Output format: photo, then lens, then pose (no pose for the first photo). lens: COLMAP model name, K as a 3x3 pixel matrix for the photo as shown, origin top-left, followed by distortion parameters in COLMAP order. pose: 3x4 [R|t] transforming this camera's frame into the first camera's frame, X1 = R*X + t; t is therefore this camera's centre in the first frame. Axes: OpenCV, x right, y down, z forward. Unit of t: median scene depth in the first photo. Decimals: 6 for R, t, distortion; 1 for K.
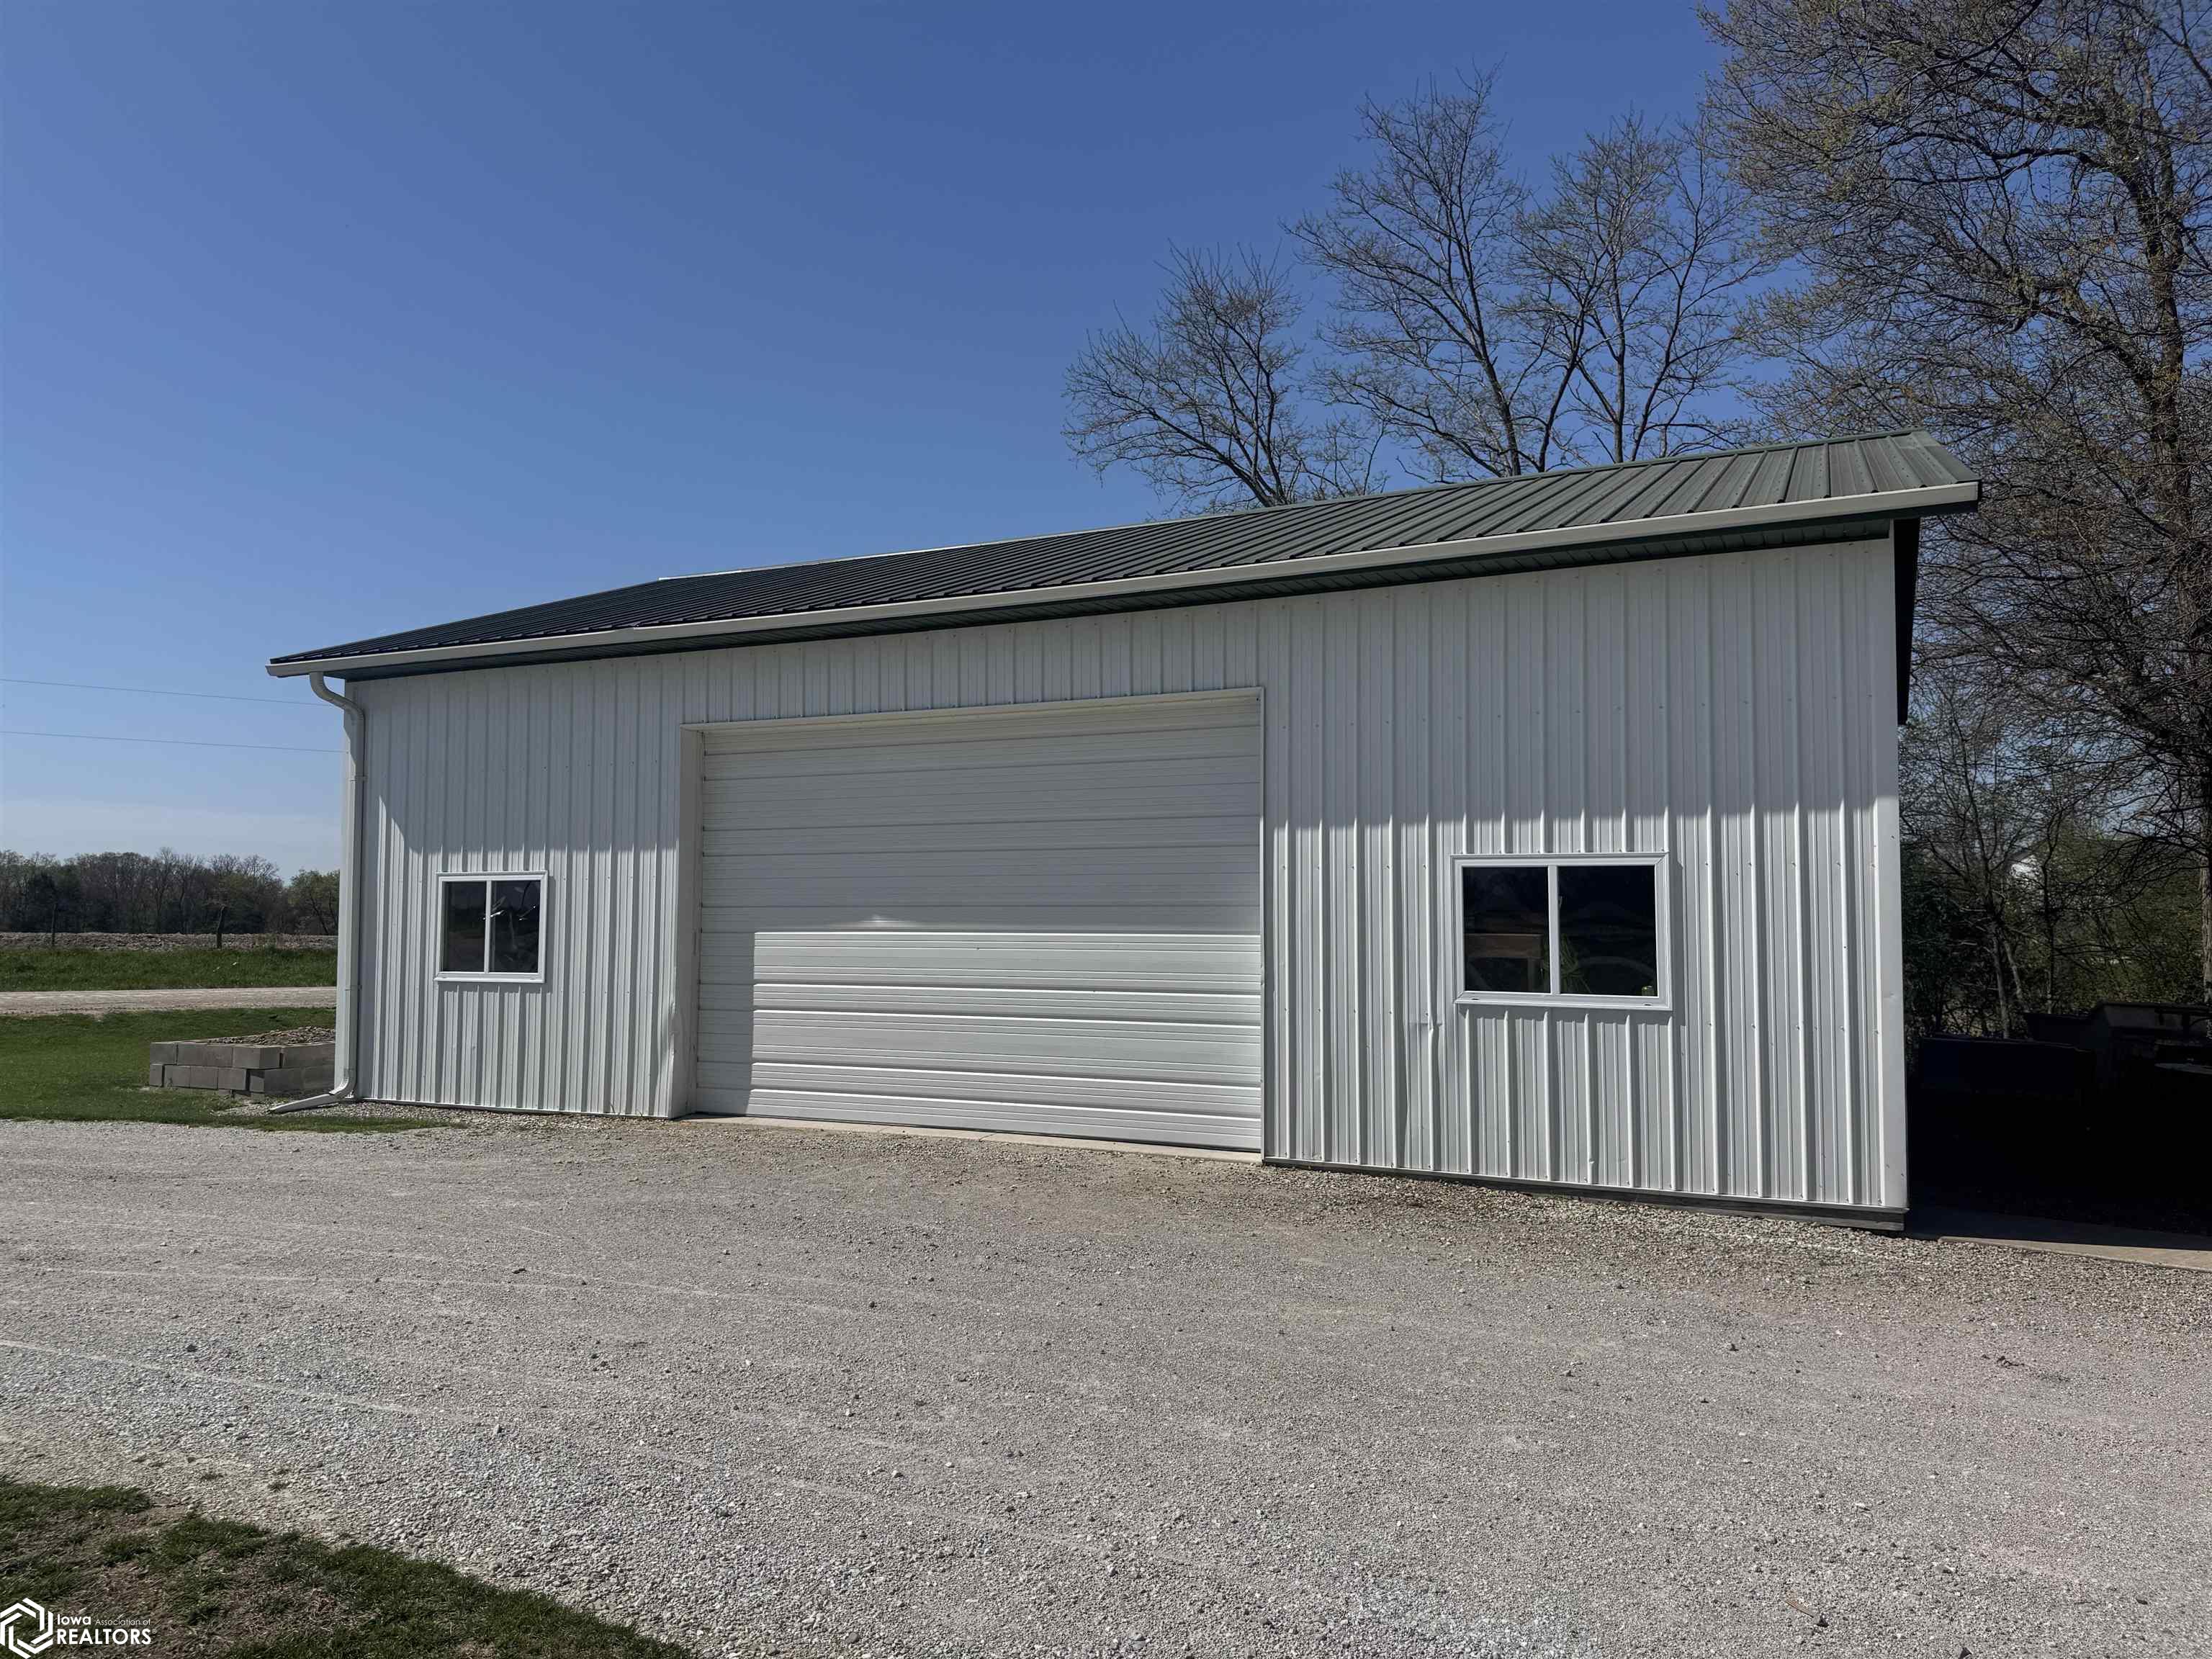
lens RADIAL K [[1546.3, 0, 1097.4], [0, 1546.3, 844.1], [0, 0, 1]] dist [0.125497, -0.209172]
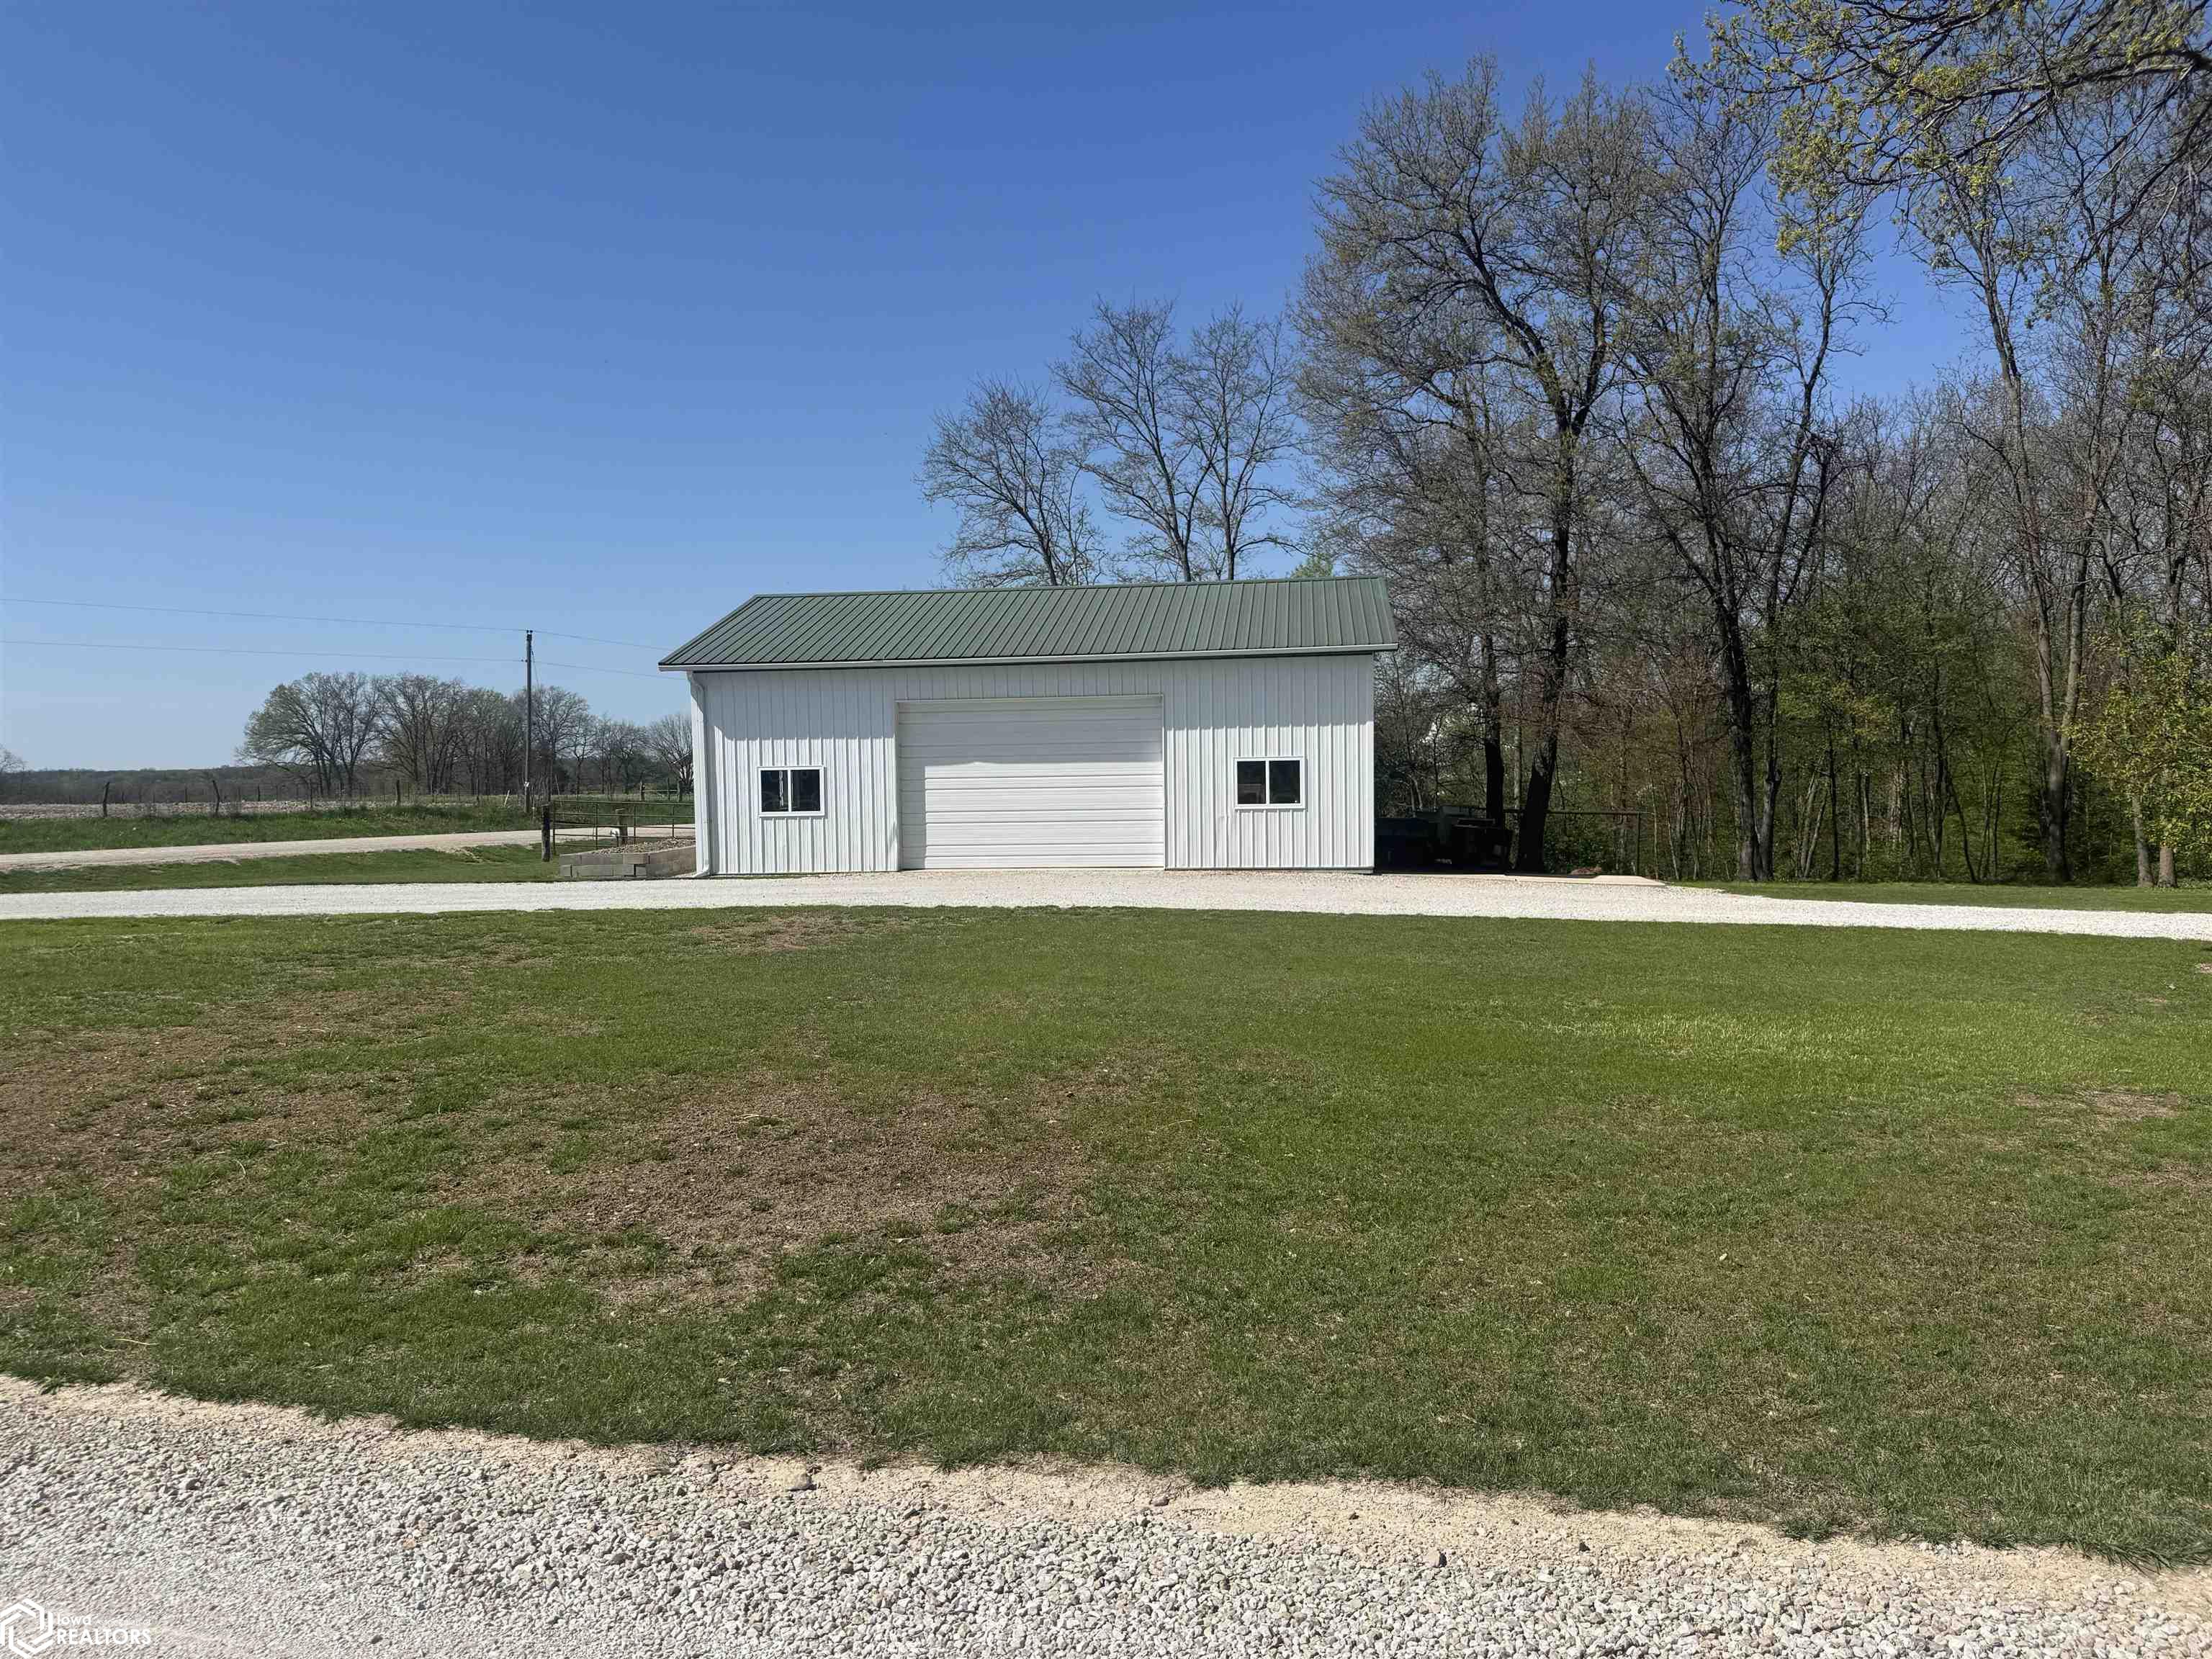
lens RADIAL K [[1546.3, 0, 1097.4], [0, 1546.3, 844.1], [0, 0, 1]] dist [0.125497, -0.209172]
pose [[0.953613, -0.033063, 0.299214, -0.661461], [0.004419, 0.995381, 0.095905, -0.082100], [-0.301003, -0.090135, 0.949354, -1.245739]]
